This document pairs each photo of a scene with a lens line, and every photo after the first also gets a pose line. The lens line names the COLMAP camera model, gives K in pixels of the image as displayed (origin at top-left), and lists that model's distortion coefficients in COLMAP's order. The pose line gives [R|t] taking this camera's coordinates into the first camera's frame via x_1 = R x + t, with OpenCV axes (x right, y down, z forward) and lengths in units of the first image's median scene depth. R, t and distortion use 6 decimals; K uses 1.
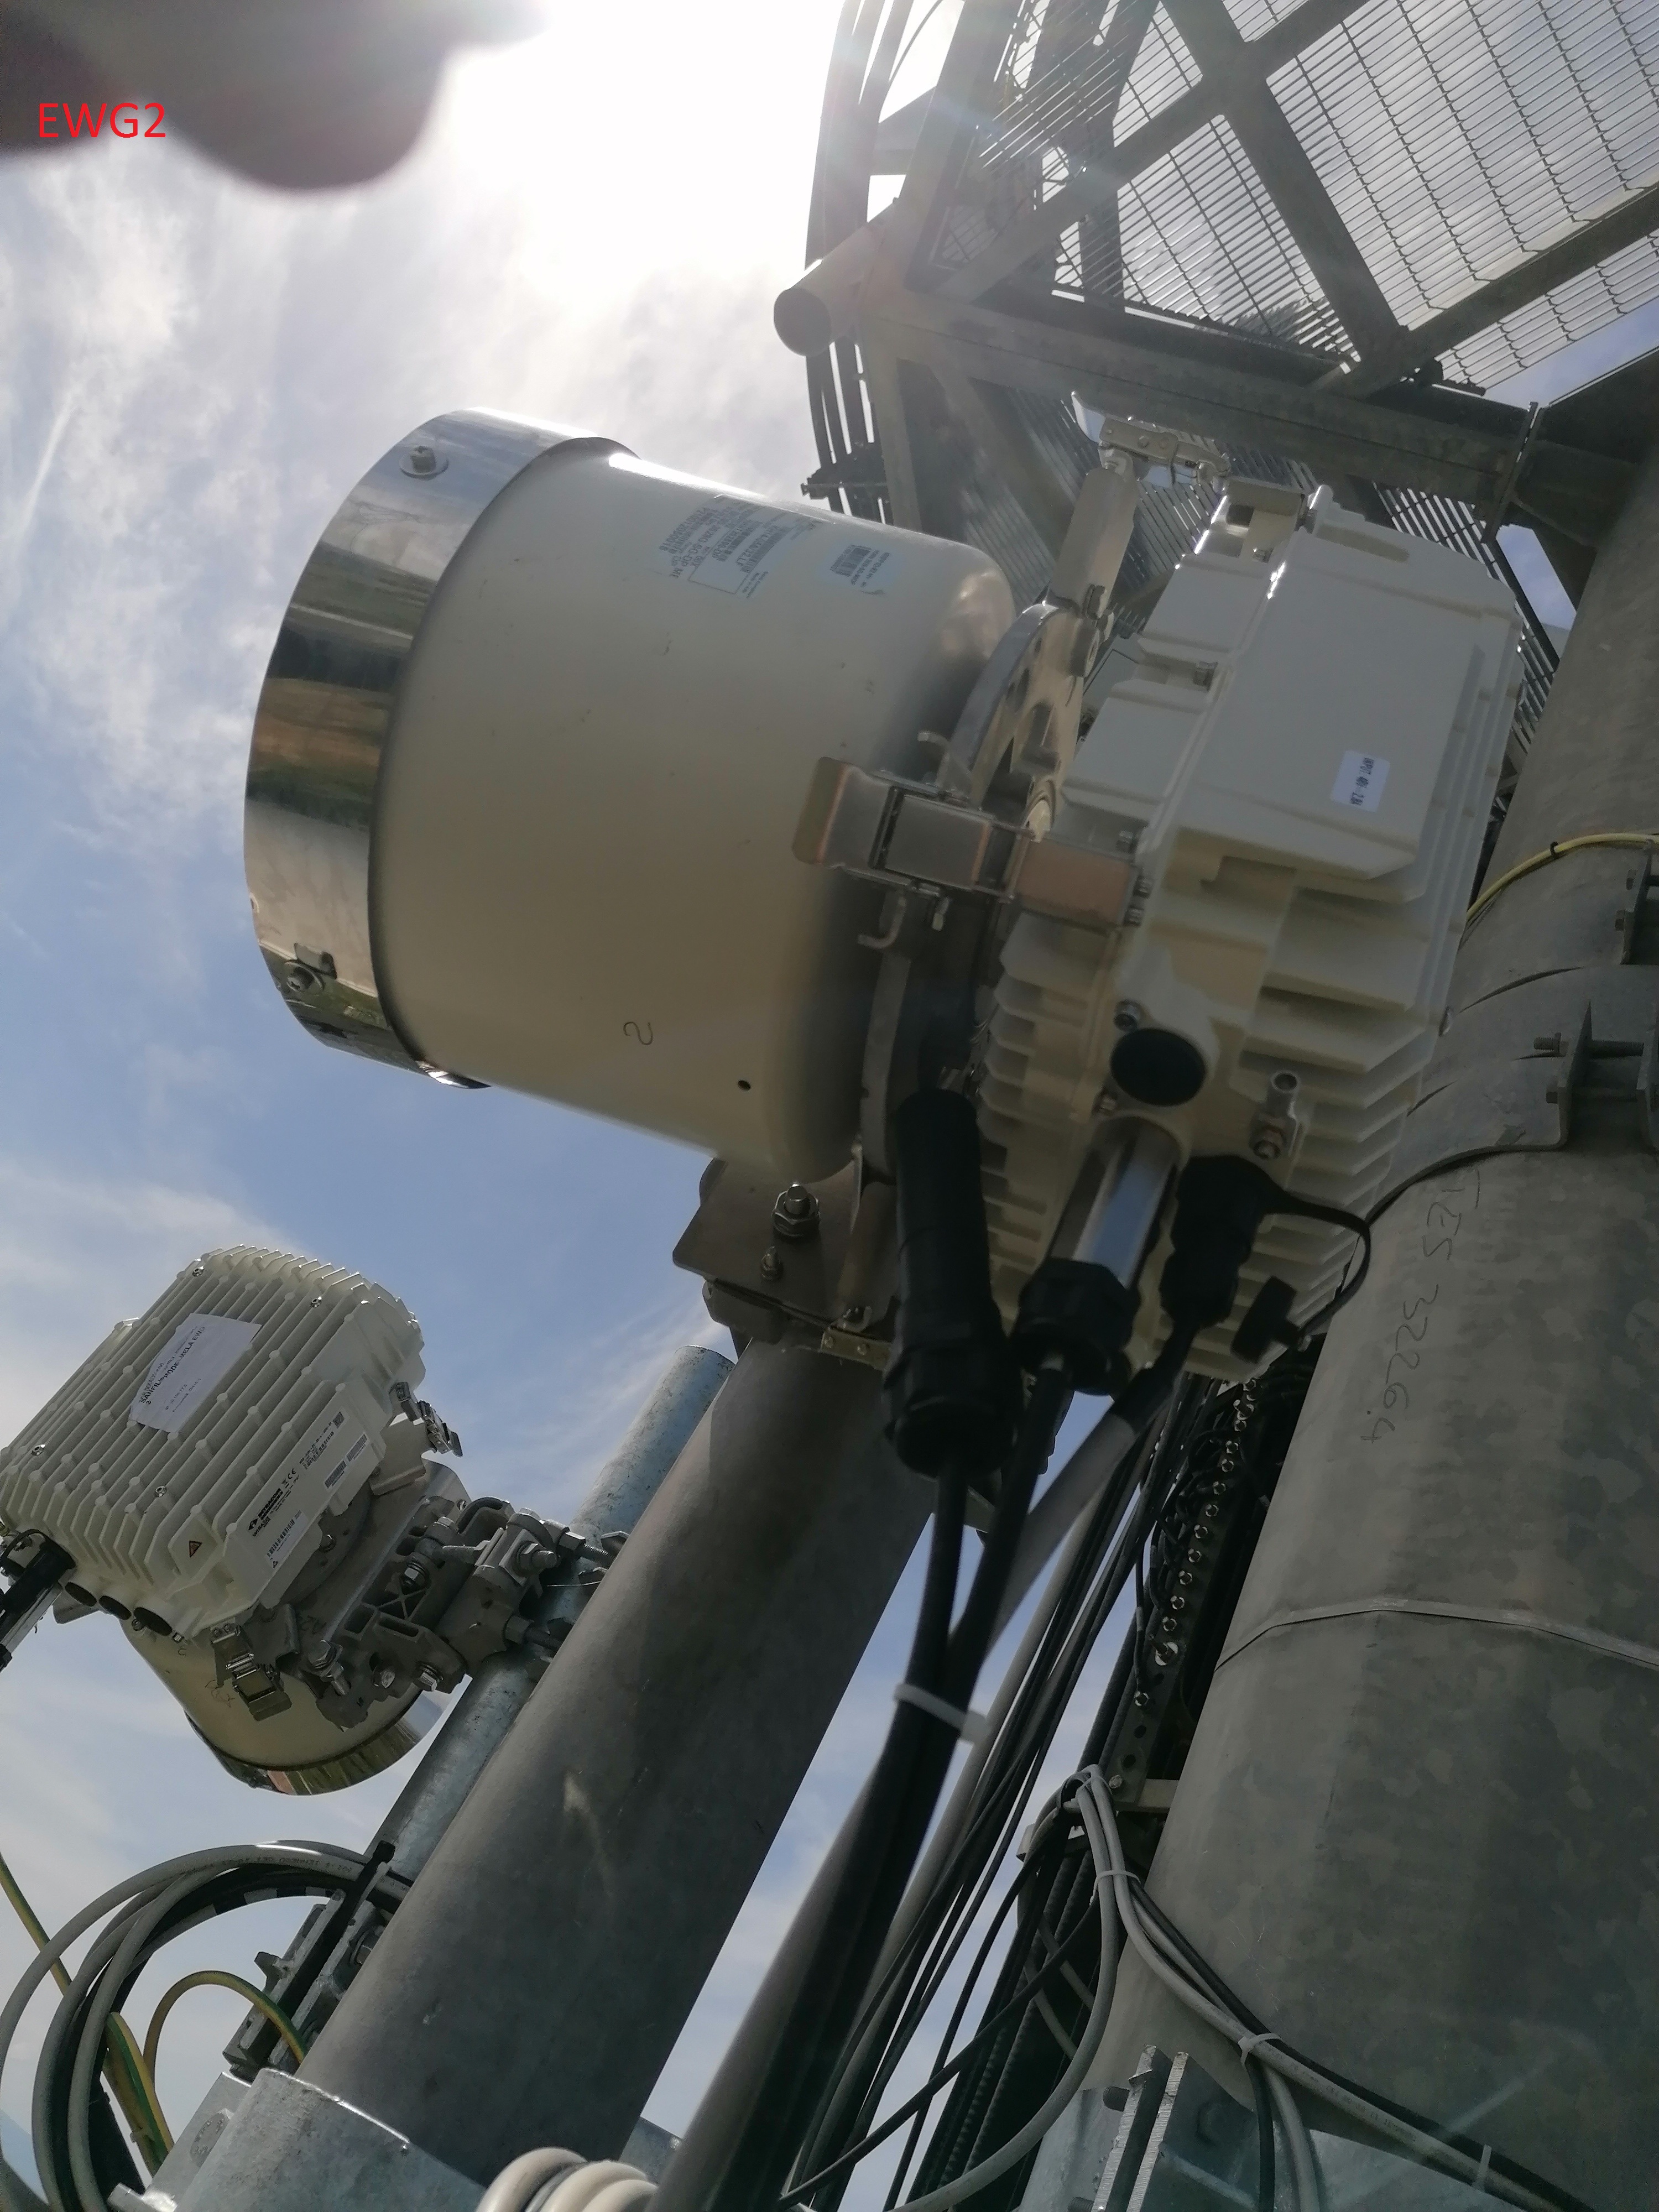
lens RADIAL K [[1783.9, 0, 826.3], [0, 1783.9, 1104.1], [0, 0, 1]] dist [0.013352, 0.000973]
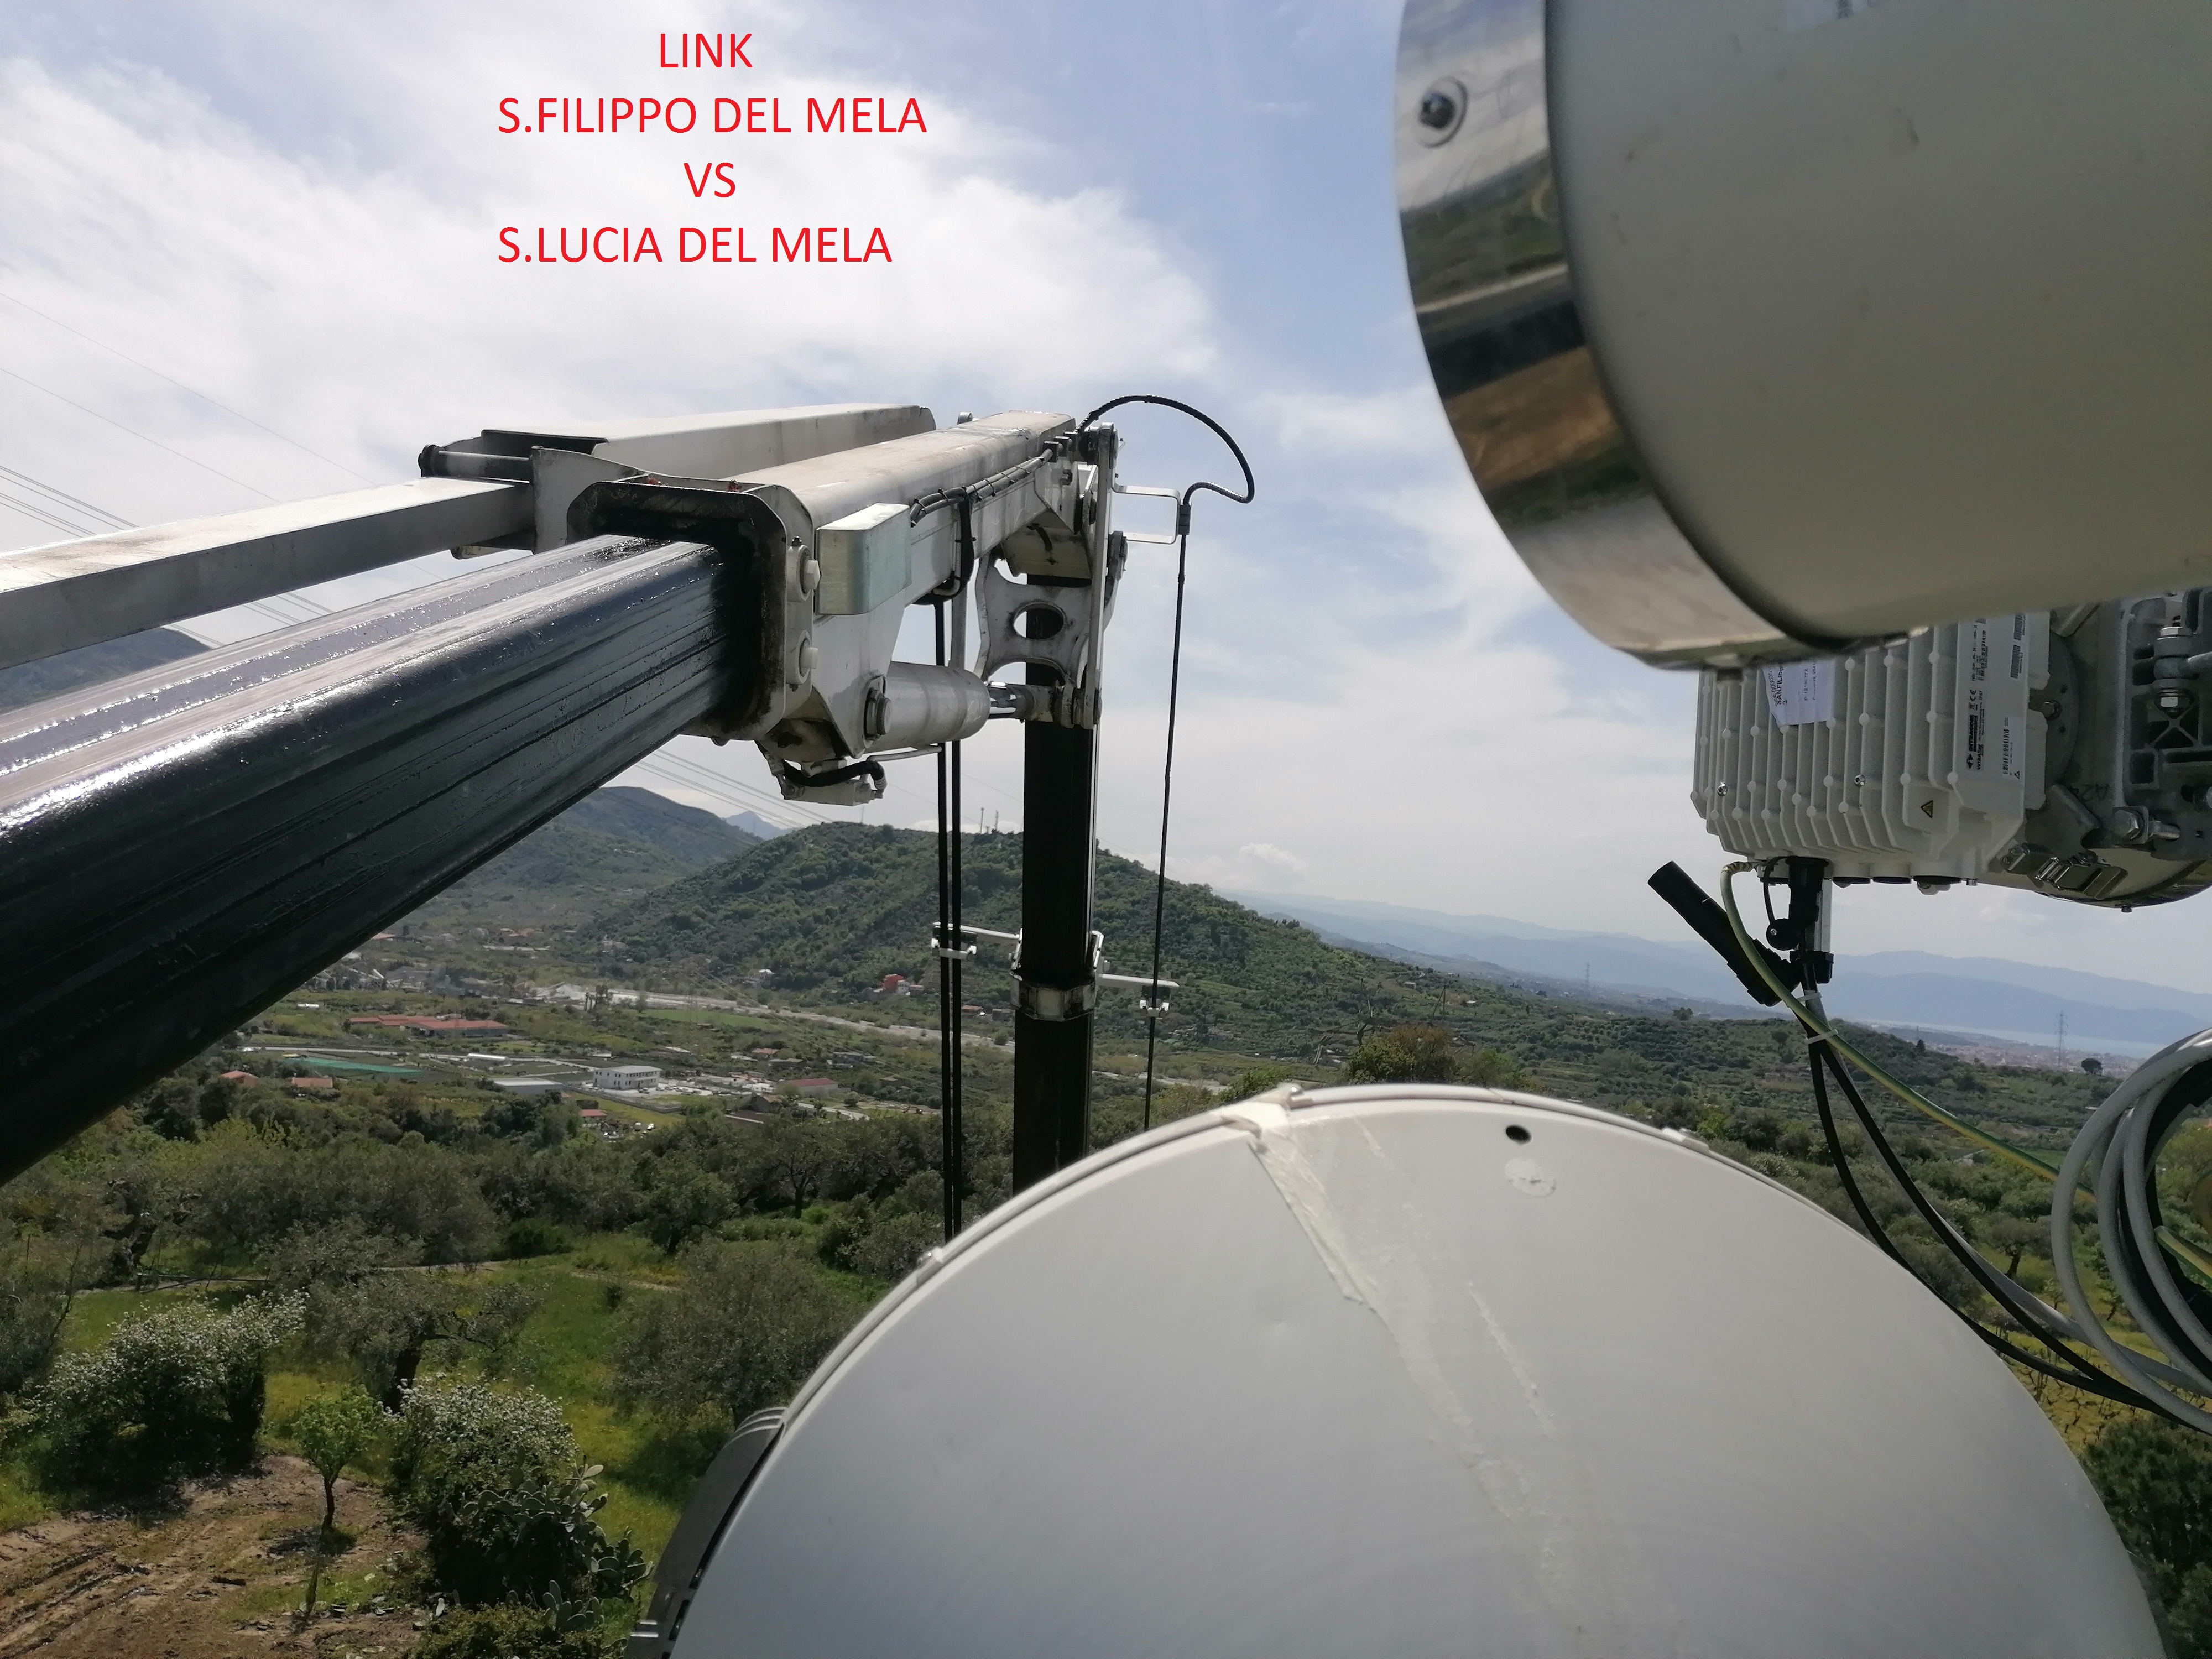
lens RADIAL K [[1783.9, 0, 1109.7], [0, 1783.9, 829.4], [0, 0, 1]] dist [0.013352, 0.000973]
pose [[0.586632, -0.419308, -0.692852, 0.042973], [0.691643, 0.704458, 0.159276, -0.189764], [0.421300, -0.572642, 0.703269, 0.139751]]
